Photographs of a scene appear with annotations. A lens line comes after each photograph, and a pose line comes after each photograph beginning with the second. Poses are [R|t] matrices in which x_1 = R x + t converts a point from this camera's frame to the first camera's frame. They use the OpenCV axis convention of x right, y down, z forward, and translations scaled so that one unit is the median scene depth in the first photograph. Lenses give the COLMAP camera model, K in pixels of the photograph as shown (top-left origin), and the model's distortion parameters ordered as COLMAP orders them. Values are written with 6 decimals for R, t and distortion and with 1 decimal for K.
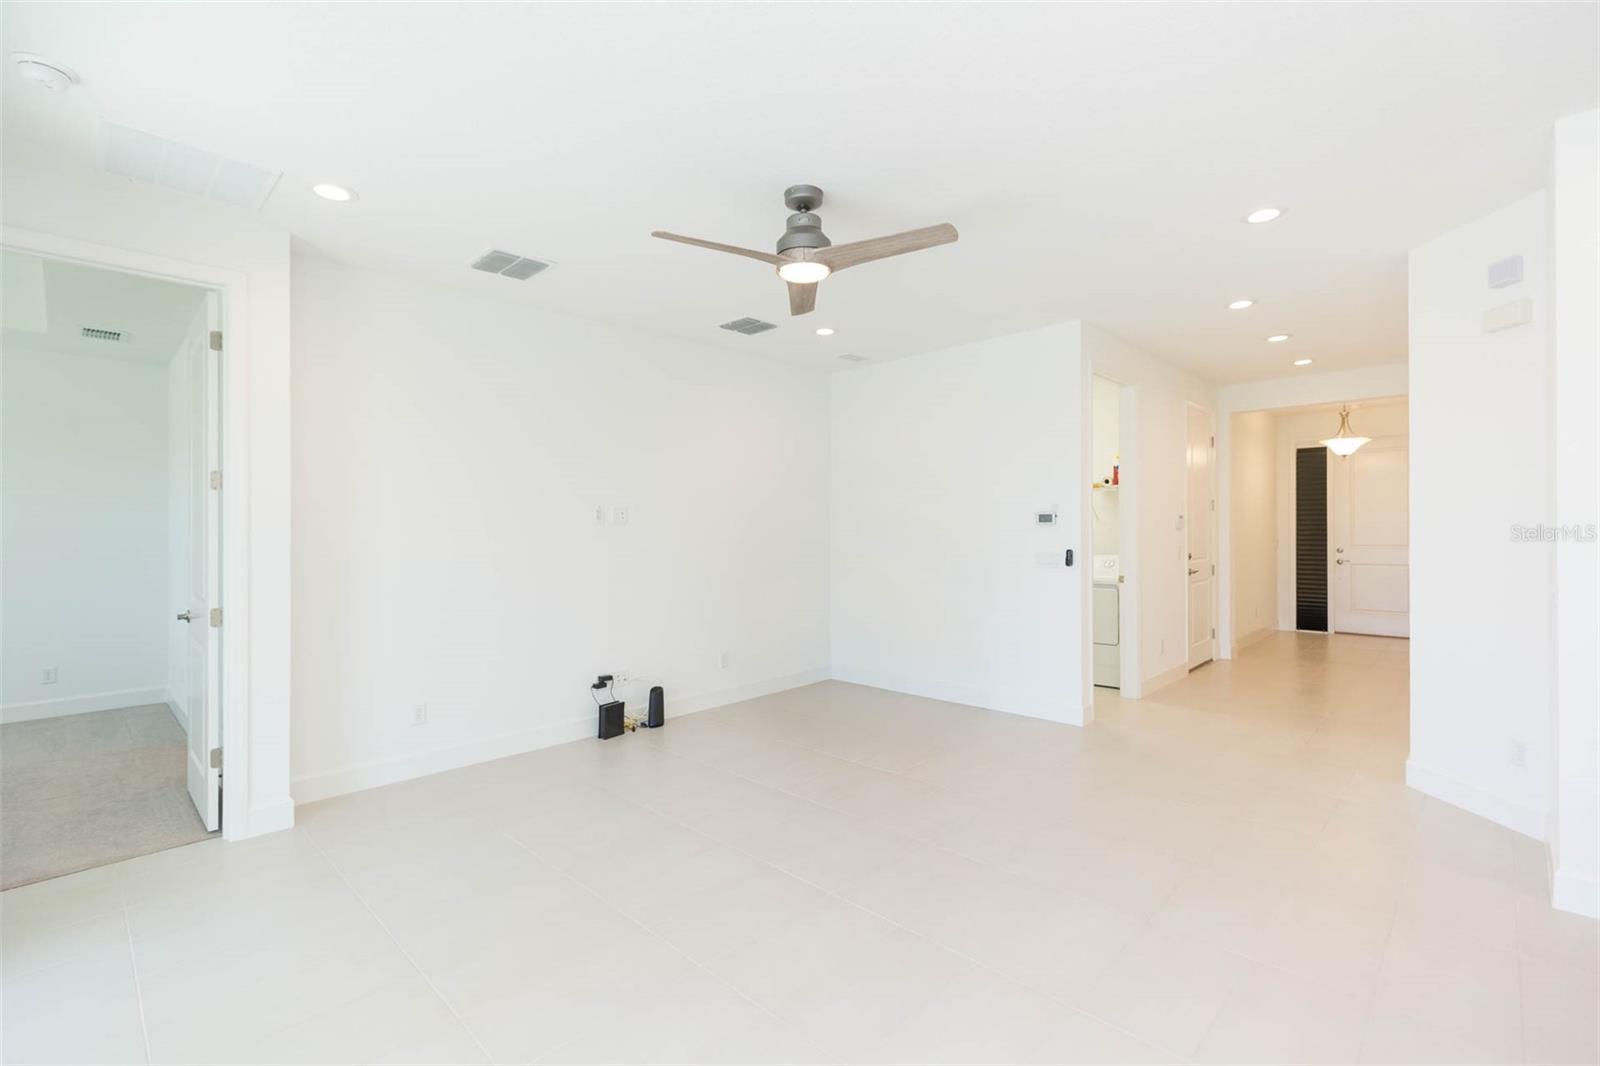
lens RADIAL K [[718.7, 0, 804.8], [0, 718.7, 524.4], [0, 0, 1]] dist [0.000917, -0.000172]
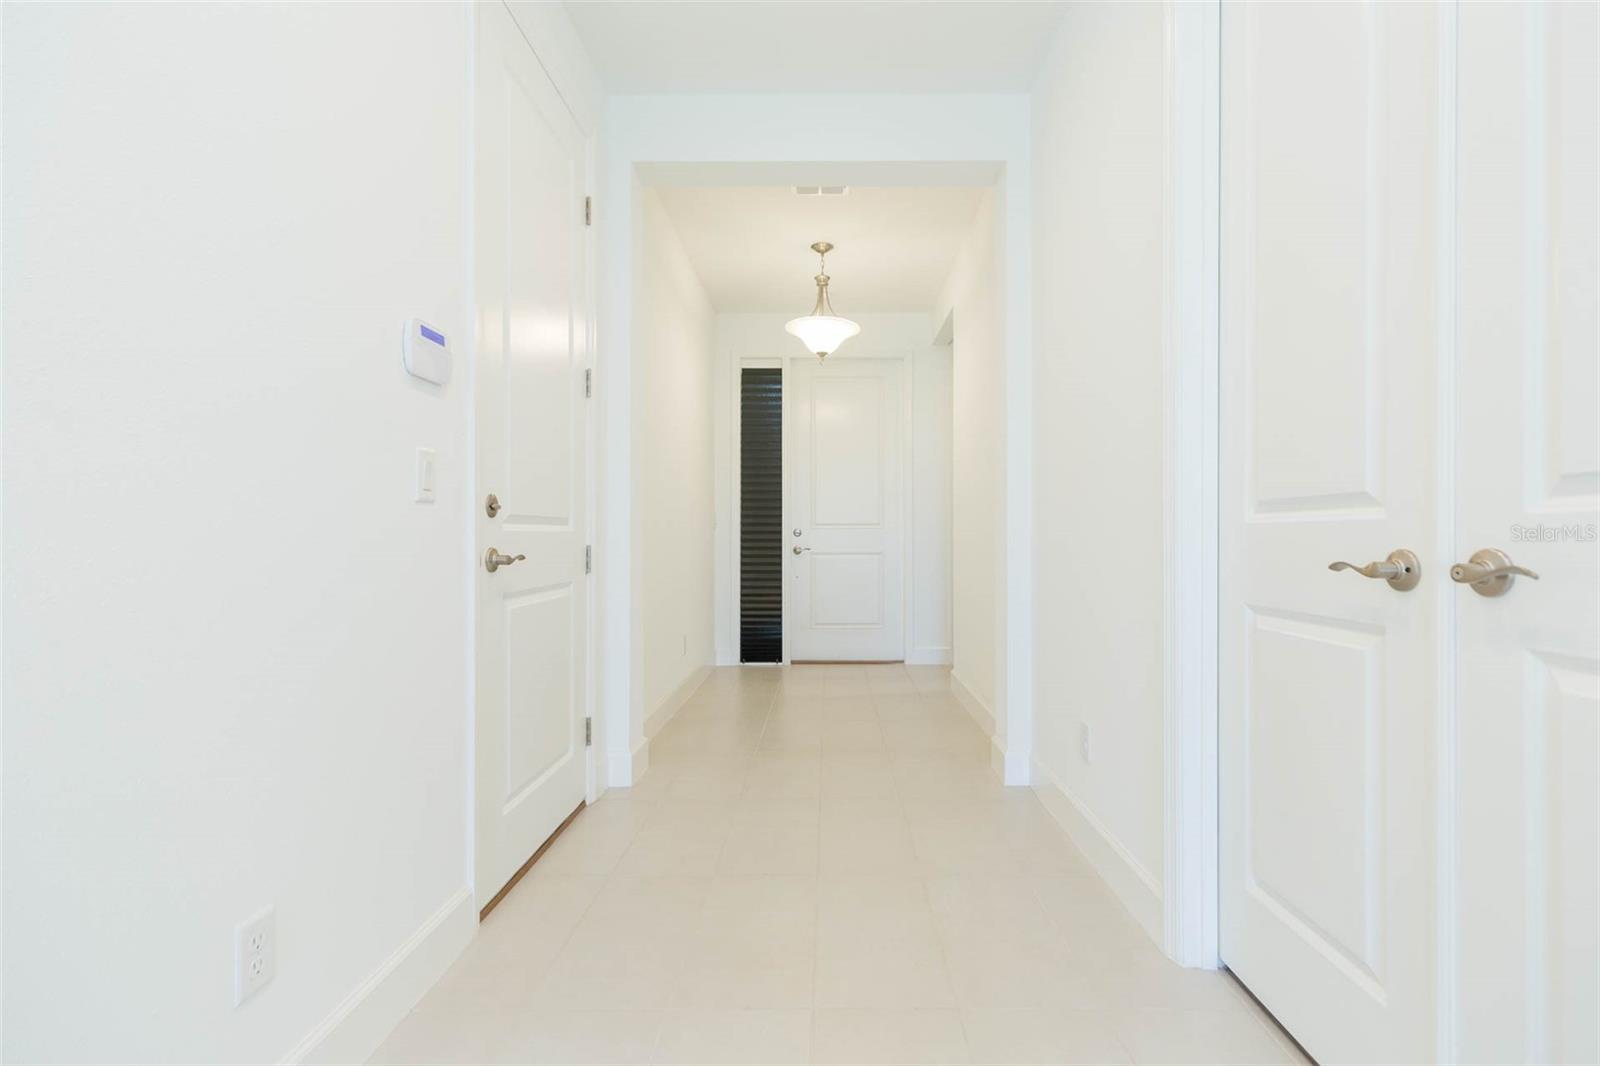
lens RADIAL K [[718.7, 0, 804.8], [0, 718.7, 524.4], [0, 0, 1]] dist [0.000917, -0.000172]
pose [[0.745443, 0.015716, 0.666384, 0.327520], [-0.002355, 0.999778, -0.020945, 0.042757], [-0.666566, 0.014044, 0.745314, 0.526524]]
